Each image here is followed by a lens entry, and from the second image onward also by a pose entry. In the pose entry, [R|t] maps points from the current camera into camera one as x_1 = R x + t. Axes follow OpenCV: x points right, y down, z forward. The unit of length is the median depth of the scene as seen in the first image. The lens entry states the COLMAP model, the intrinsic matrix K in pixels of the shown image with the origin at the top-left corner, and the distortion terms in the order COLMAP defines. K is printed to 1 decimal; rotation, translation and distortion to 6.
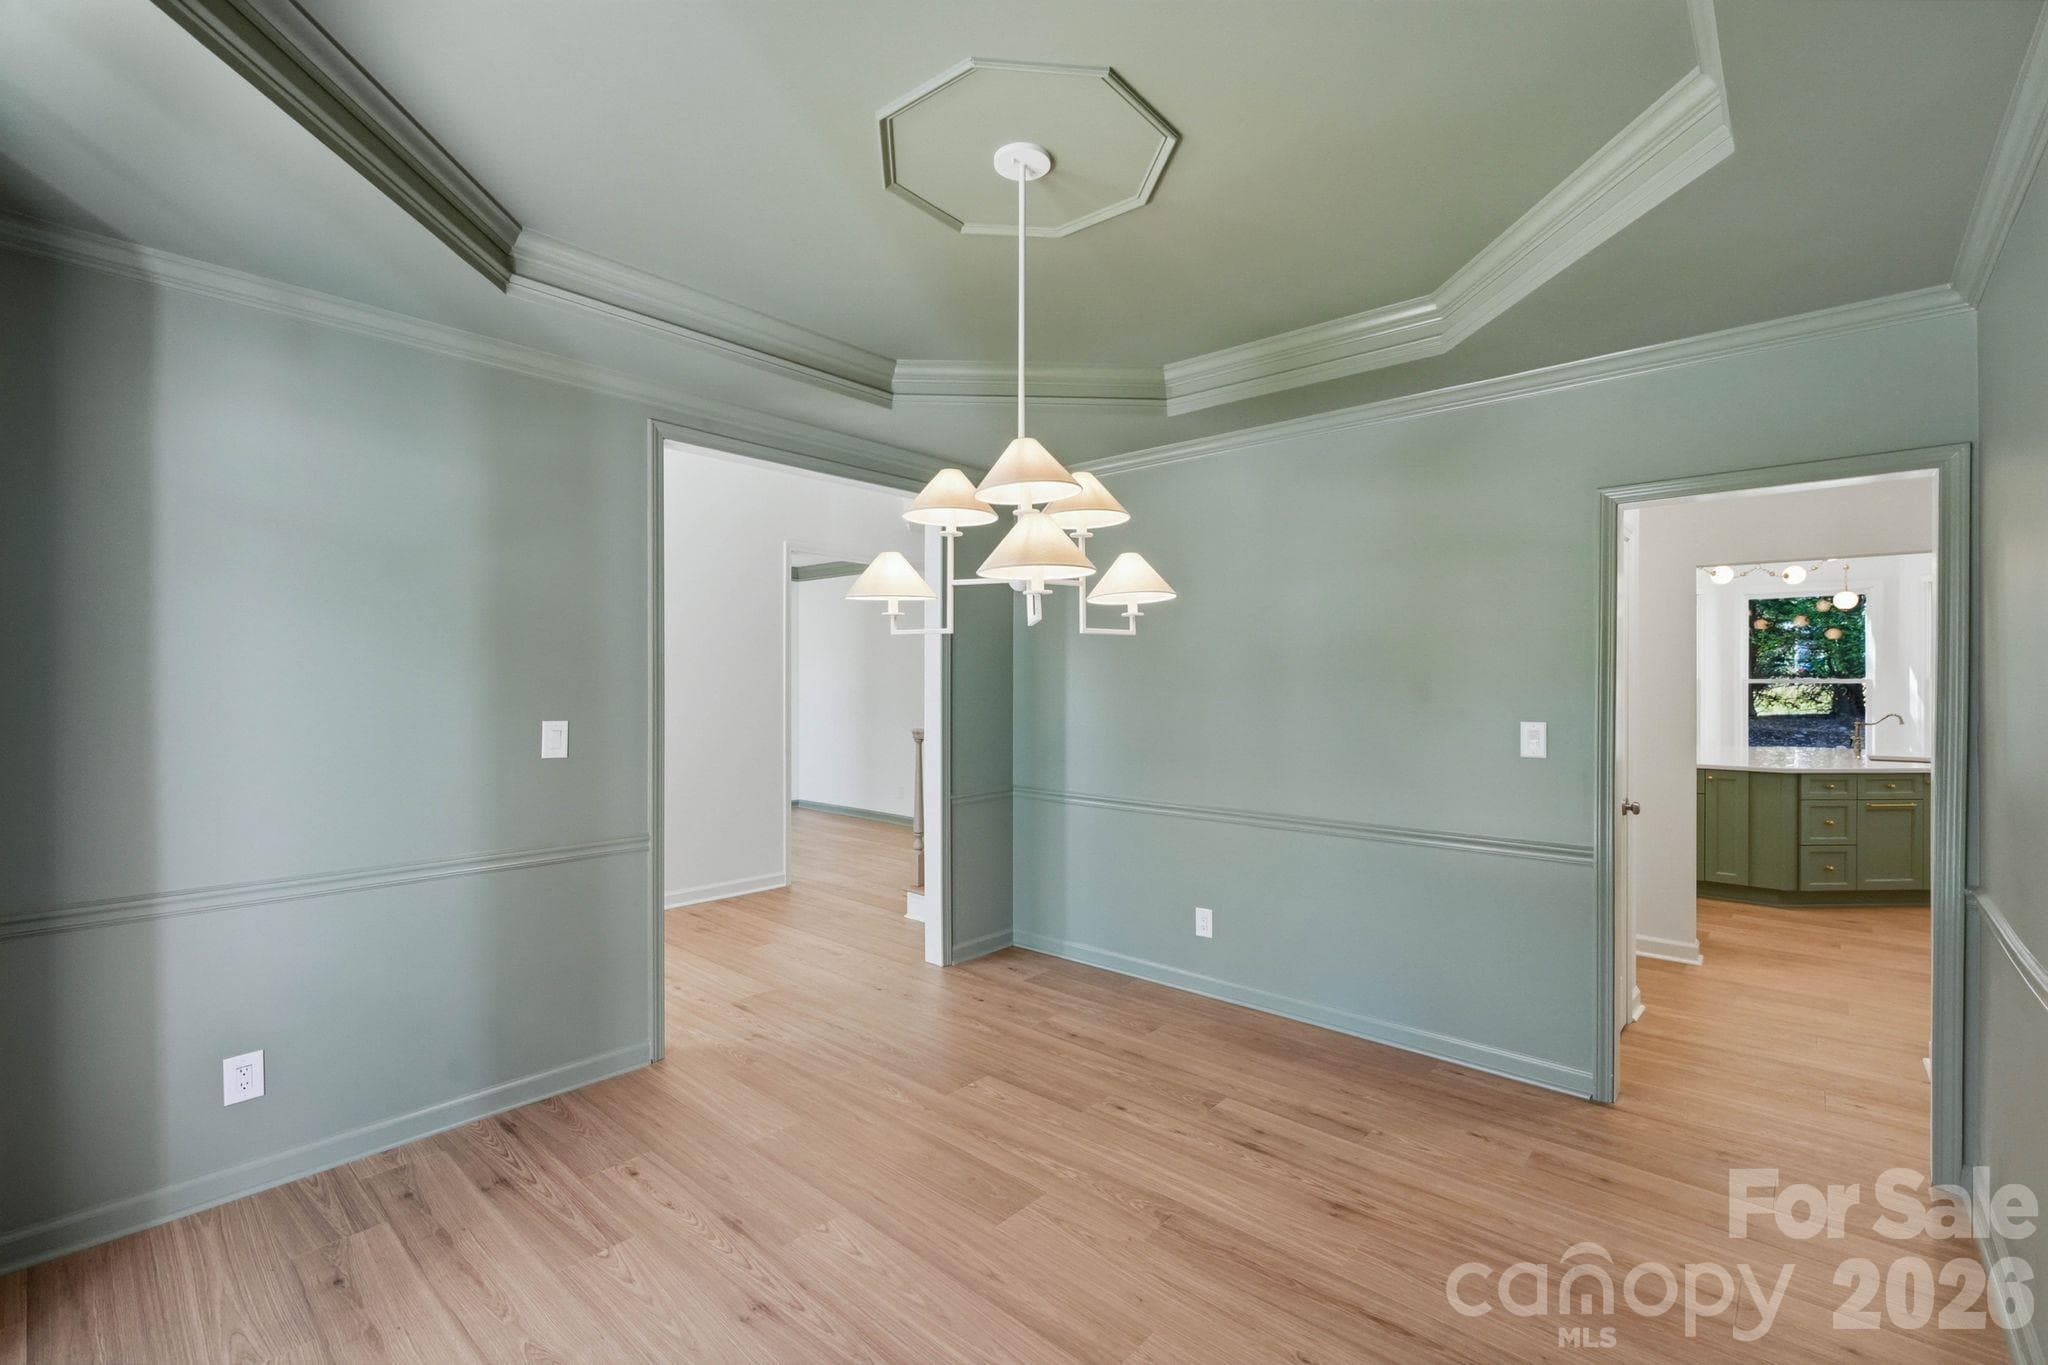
lens RADIAL K [[882.1, 0, 1020.6], [0, 882.1, 691.4], [0, 0, 1]] dist [0.000700, 0.000113]
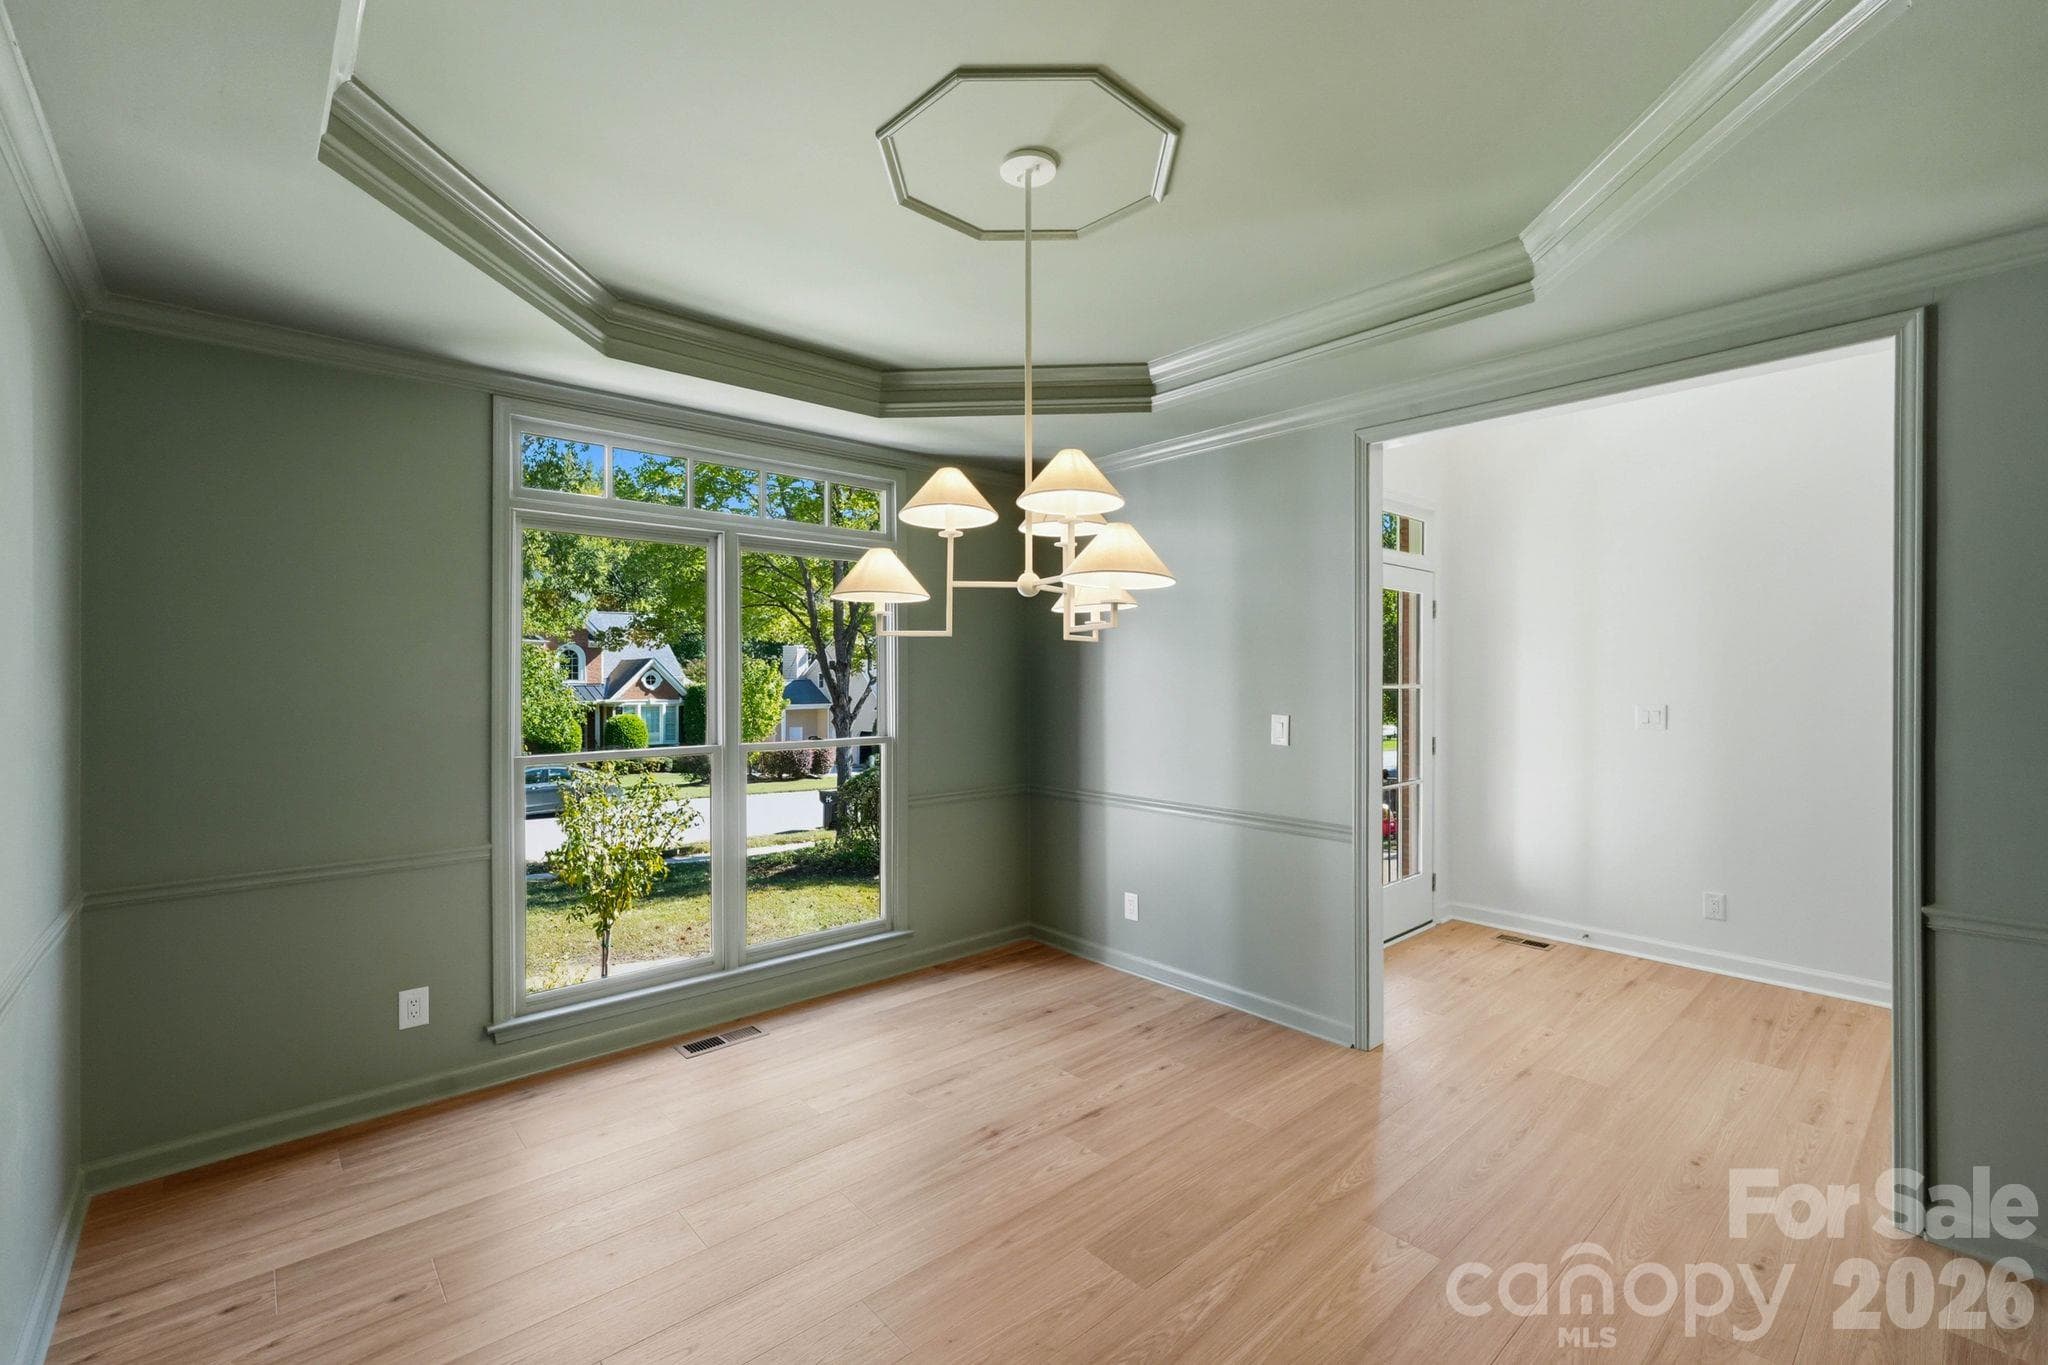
lens RADIAL K [[864.7, 0, 1024.0], [0, 864.7, 682.5], [0, 0, 1]] dist [-0.000472, -0.000002]
pose [[-0.106017, 0.002457, -0.994361, 0.804104], [-0.009294, 0.999951, 0.003461, -0.013539], [0.994321, 0.009609, -0.105989, 0.901916]]
